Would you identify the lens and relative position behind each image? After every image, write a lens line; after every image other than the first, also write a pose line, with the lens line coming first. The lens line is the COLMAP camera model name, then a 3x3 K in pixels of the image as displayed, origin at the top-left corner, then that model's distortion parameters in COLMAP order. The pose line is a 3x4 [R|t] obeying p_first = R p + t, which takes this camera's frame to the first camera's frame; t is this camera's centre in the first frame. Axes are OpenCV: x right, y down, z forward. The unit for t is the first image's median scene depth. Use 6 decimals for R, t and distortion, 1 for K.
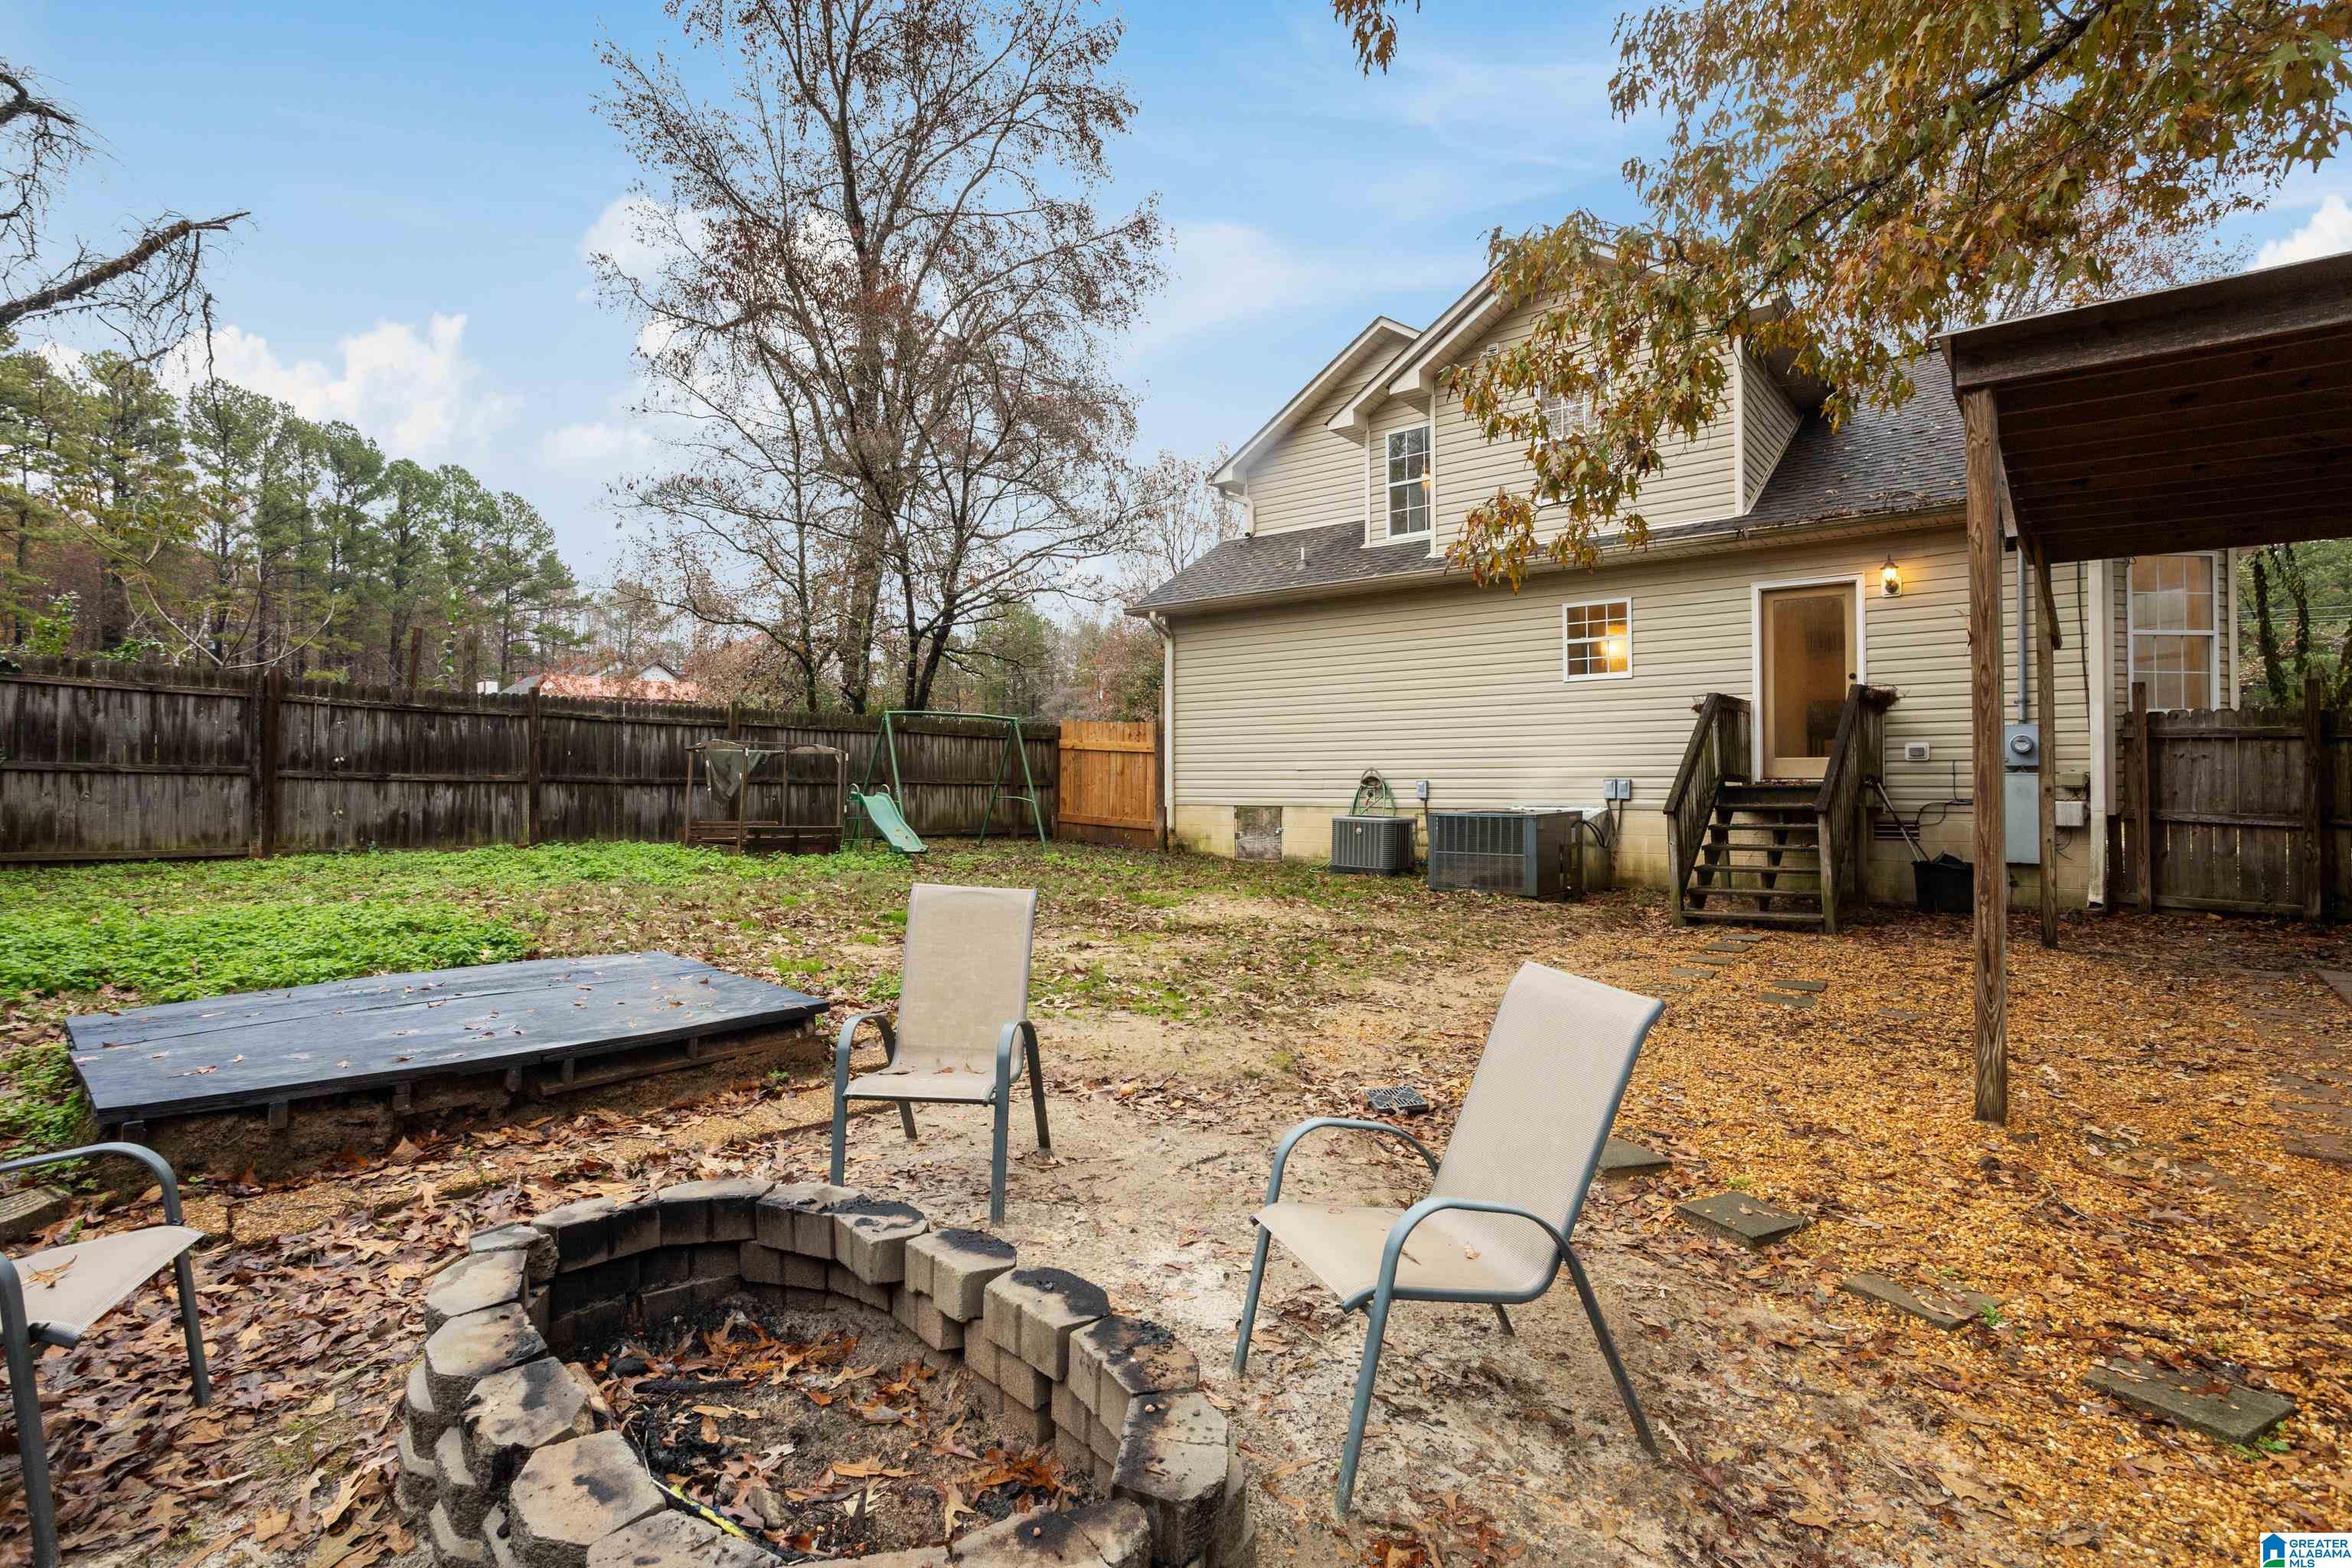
lens RADIAL K [[1146.1, 0, 1157.7], [0, 1146.1, 783.4], [0, 0, 1]] dist [-0.037000, 0.020220]
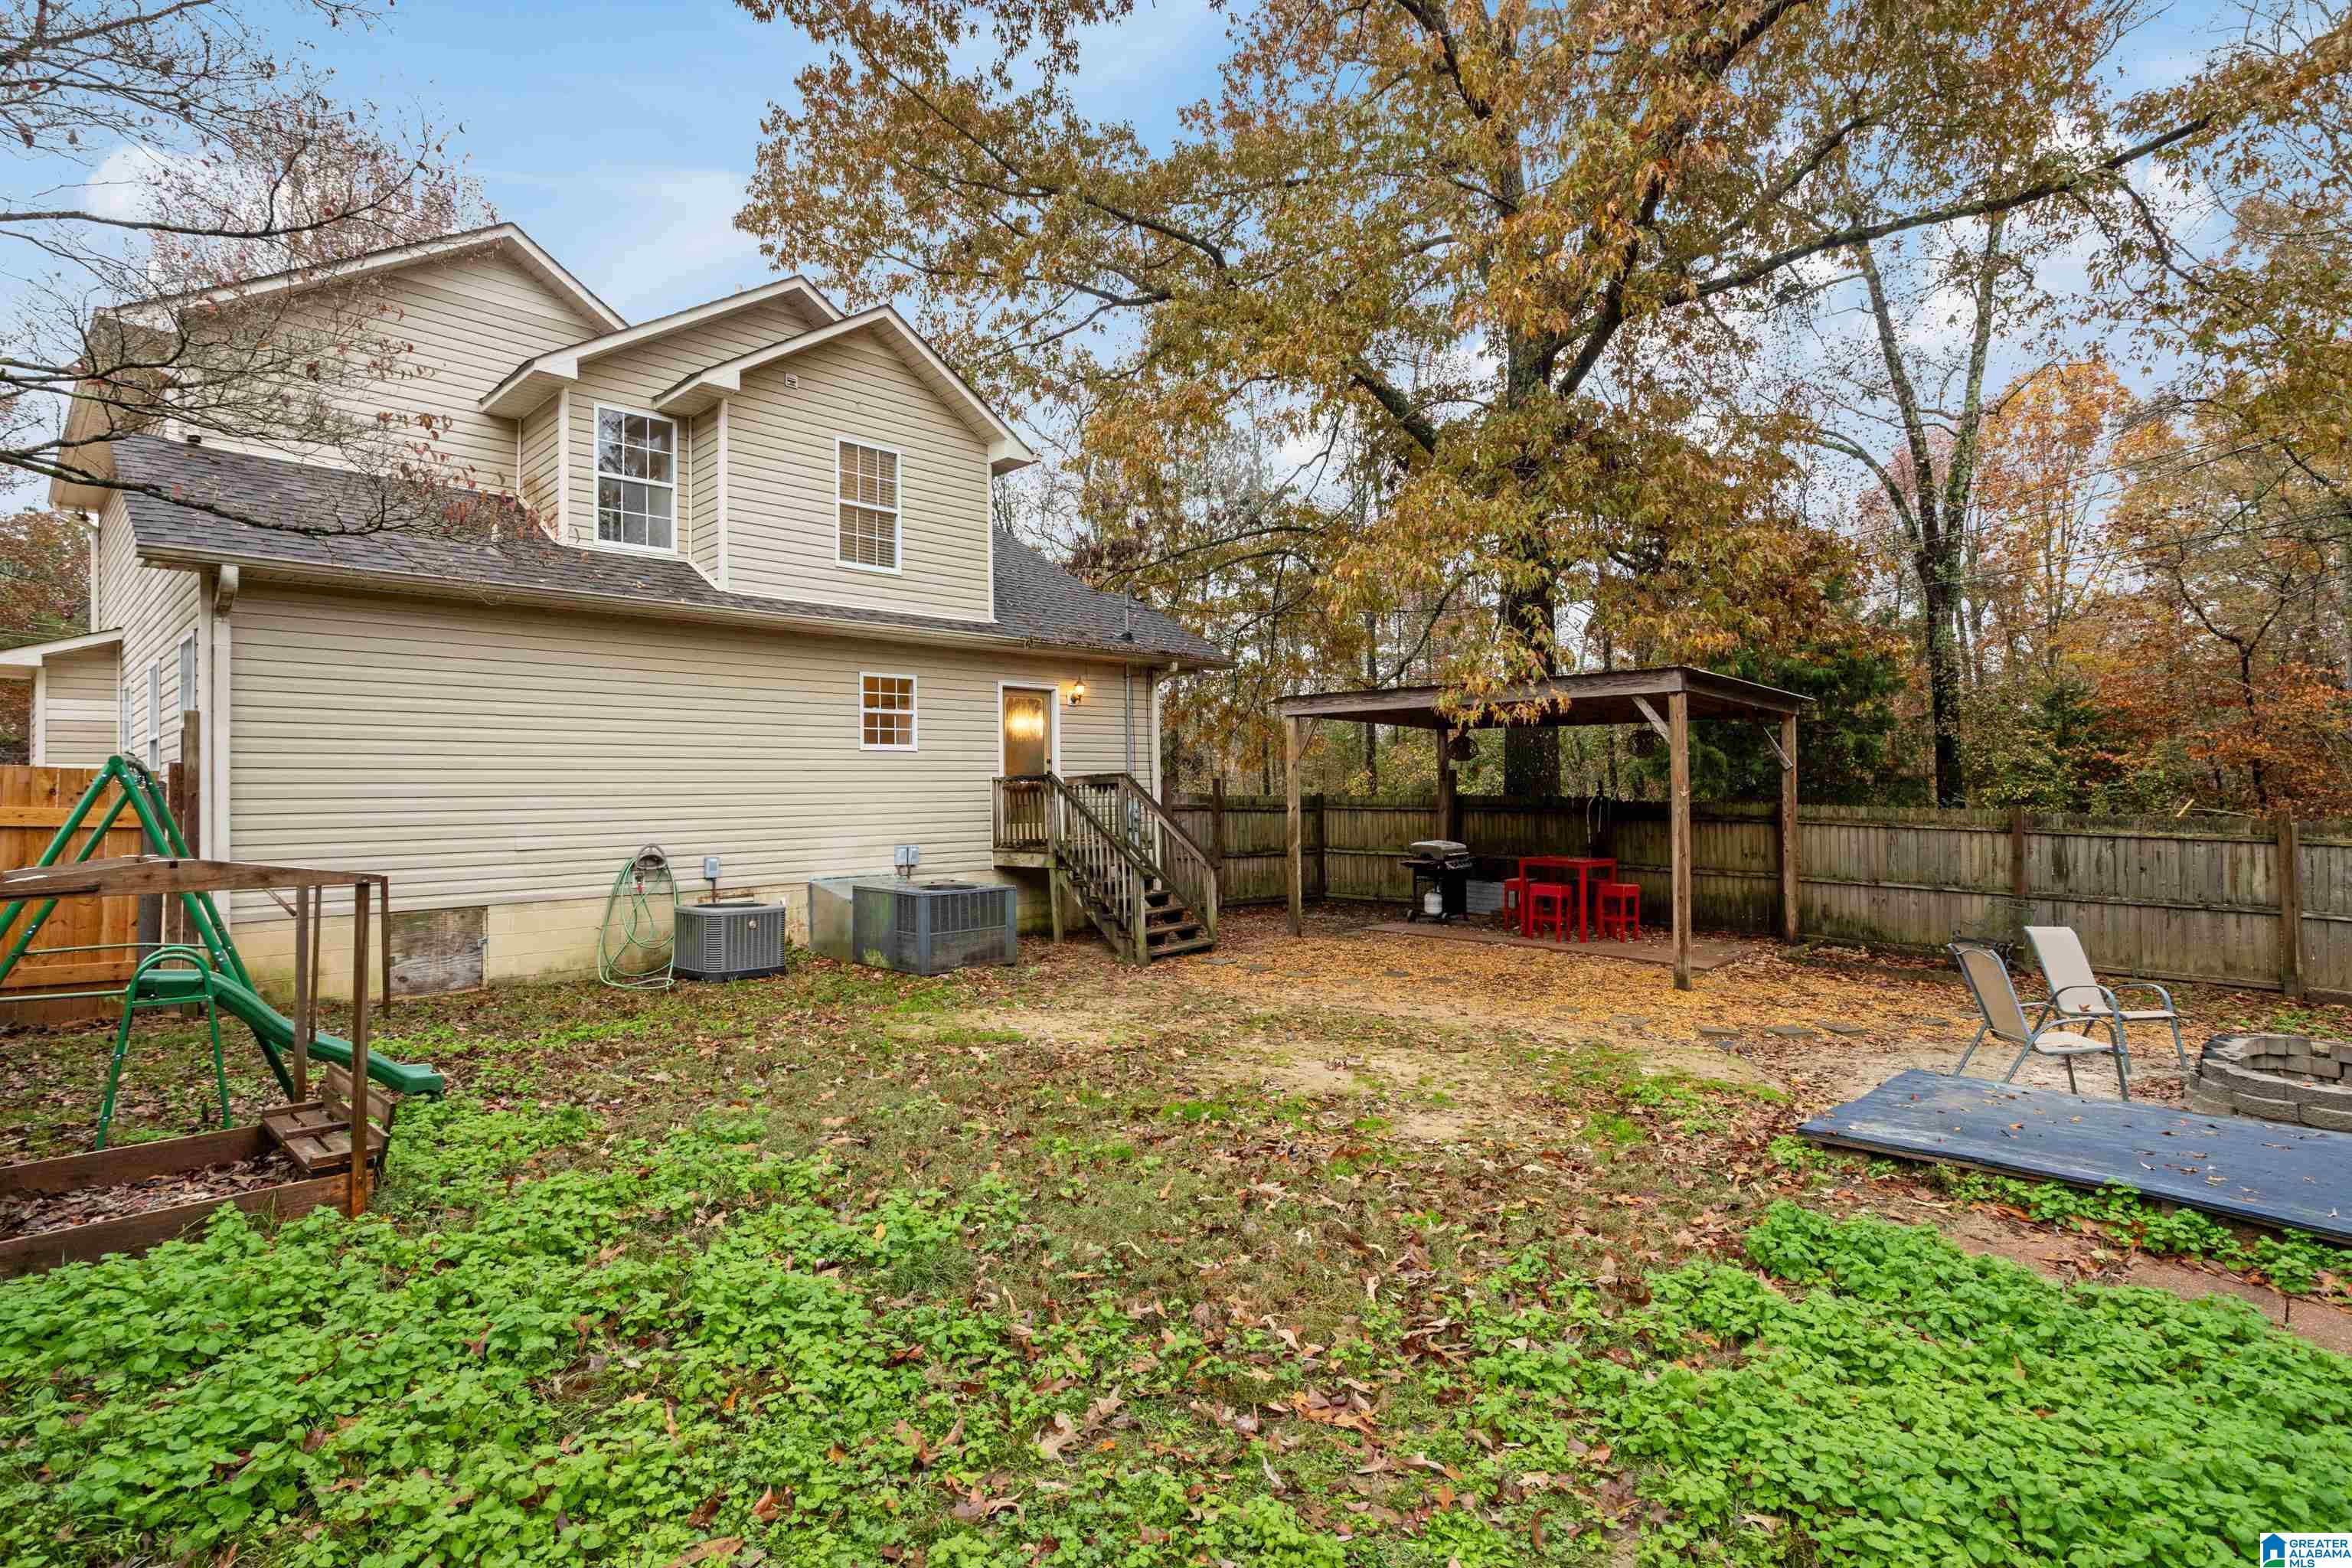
lens RADIAL K [[1146.1, 0, 1163.4], [0, 1146.1, 777.1], [0, 0, 1]] dist [-0.037000, 0.020220]
pose [[0.088481, 0.009426, 0.996033, -0.526652], [0.009658, 0.999900, -0.010321, -0.045152], [-0.996031, 0.010533, 0.088381, 0.557944]]
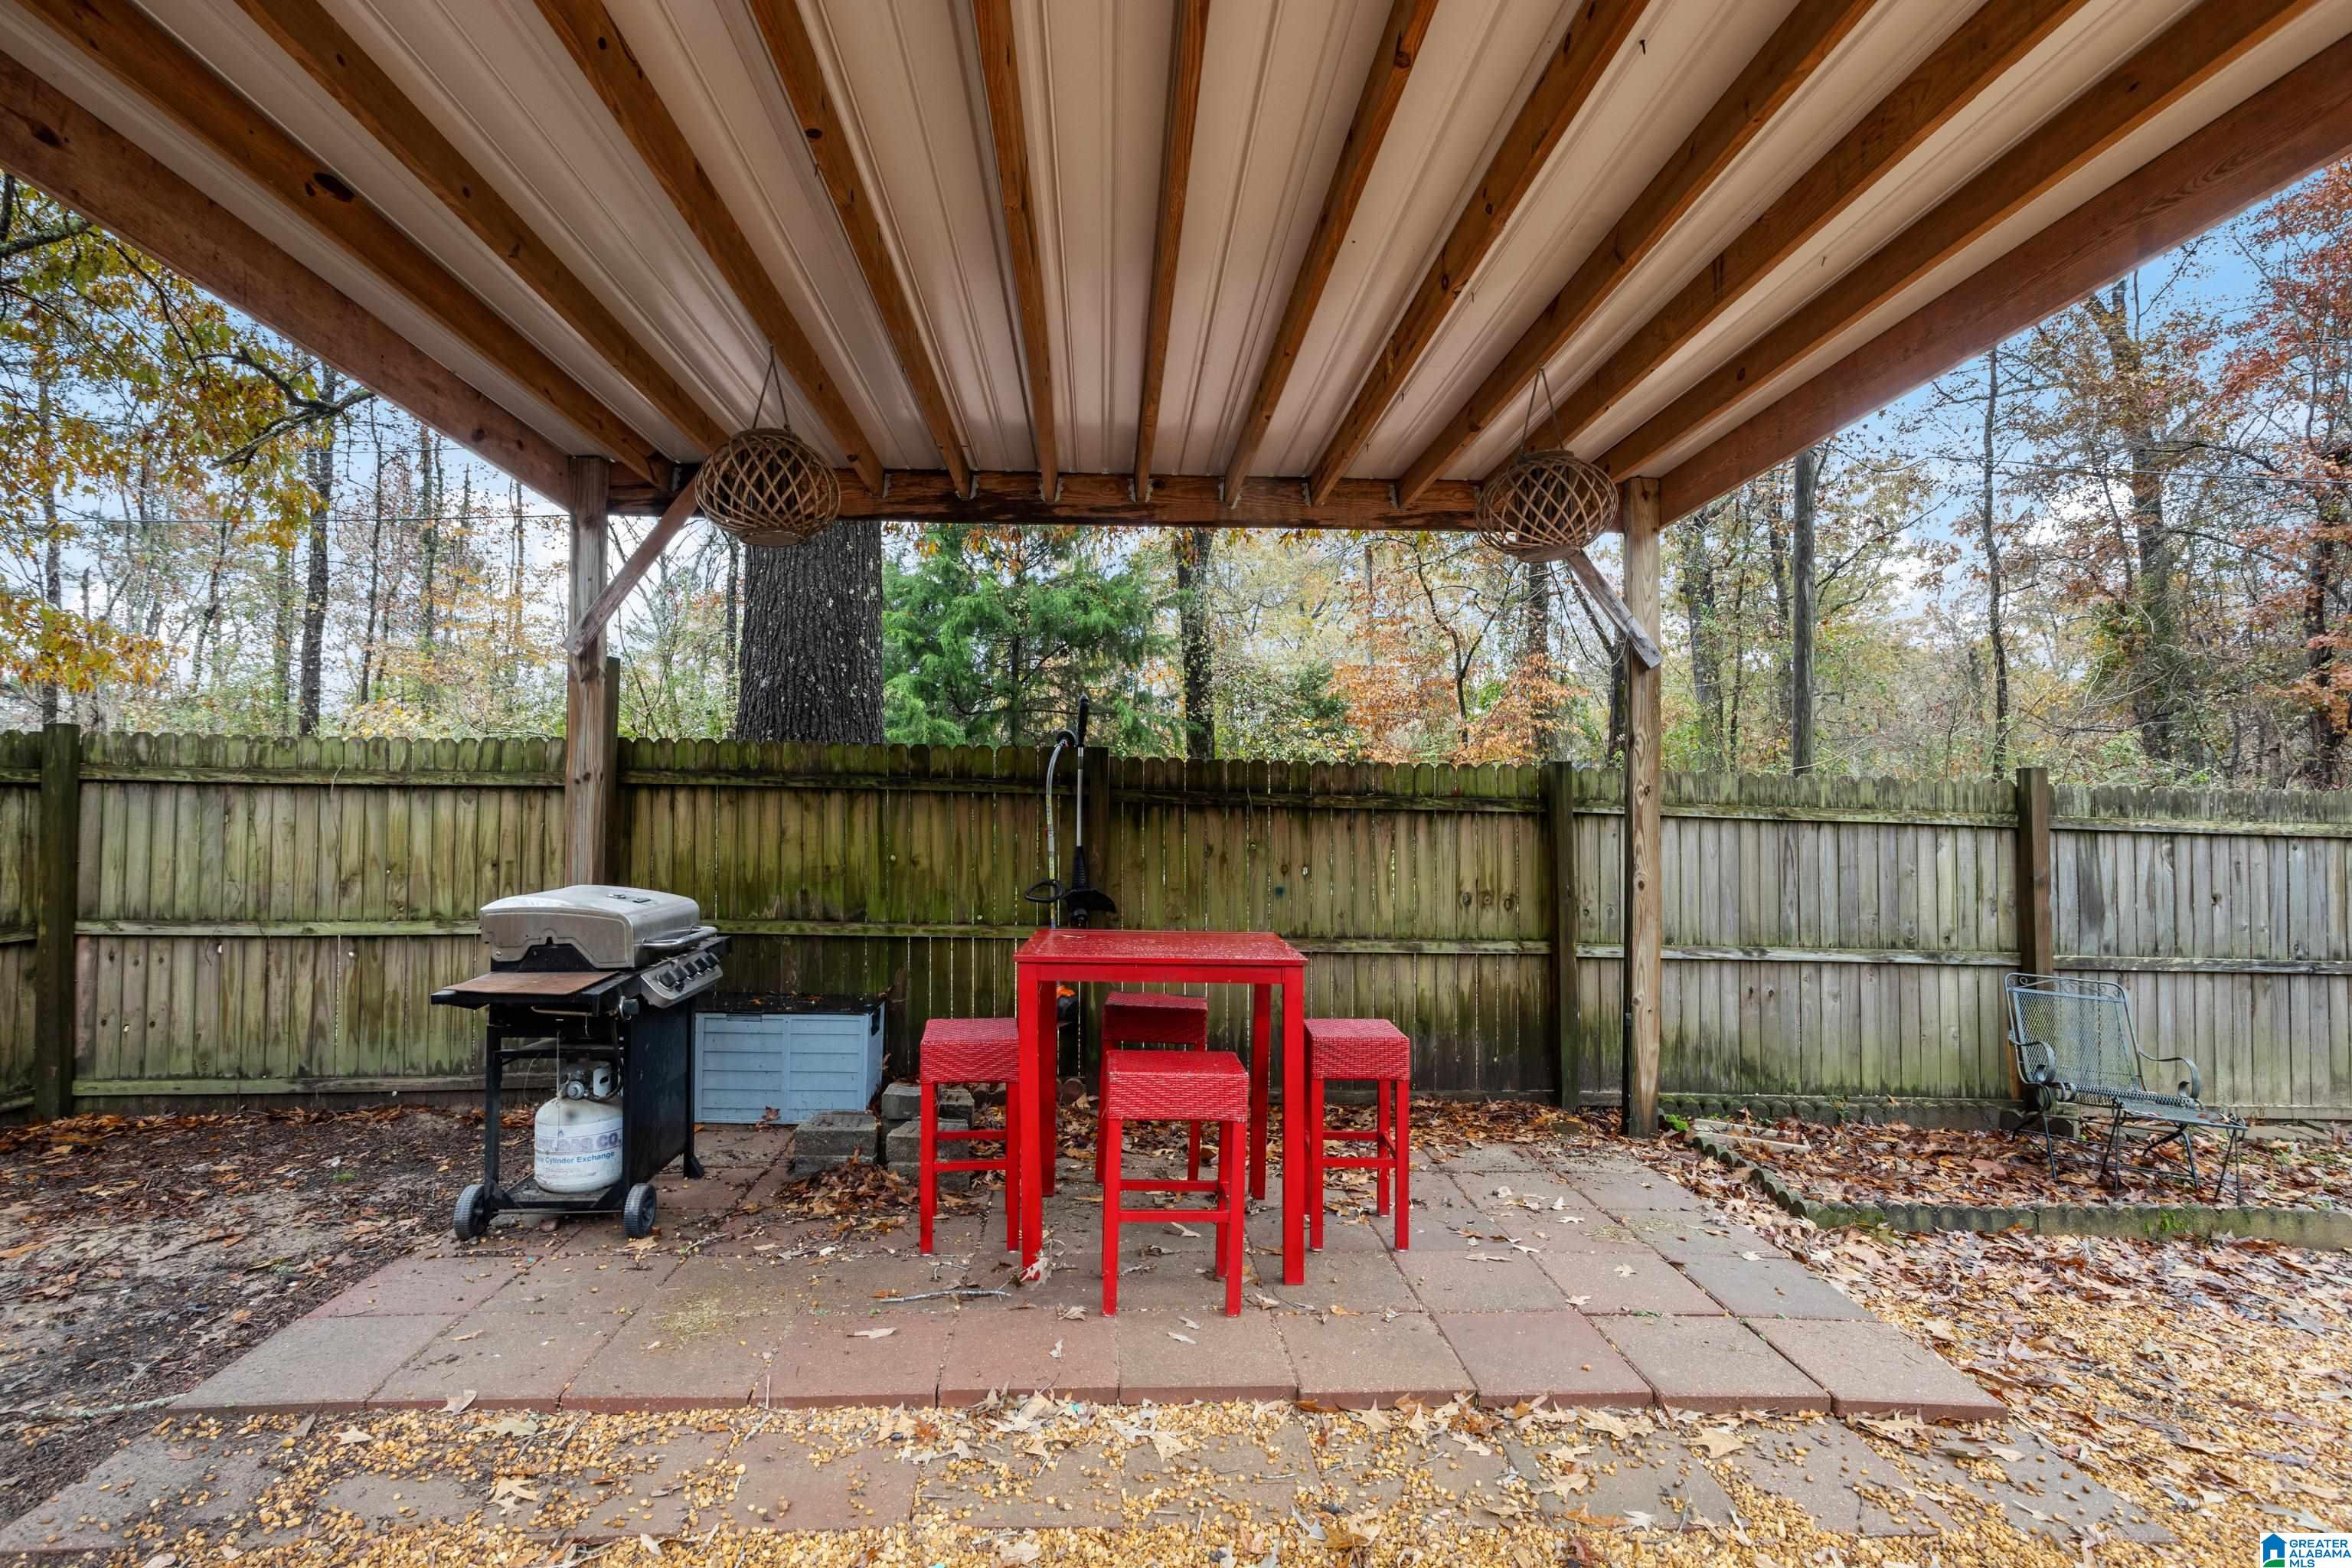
lens RADIAL K [[1146.1, 0, 1161.0], [0, 1146.1, 774.2], [0, 0, 1]] dist [-0.037000, 0.020220]
pose [[-0.664226, 0.025382, 0.747101, 0.233831], [0.000856, 0.999449, -0.033194, -0.013898], [-0.747531, -0.021409, -0.663881, 0.480588]]
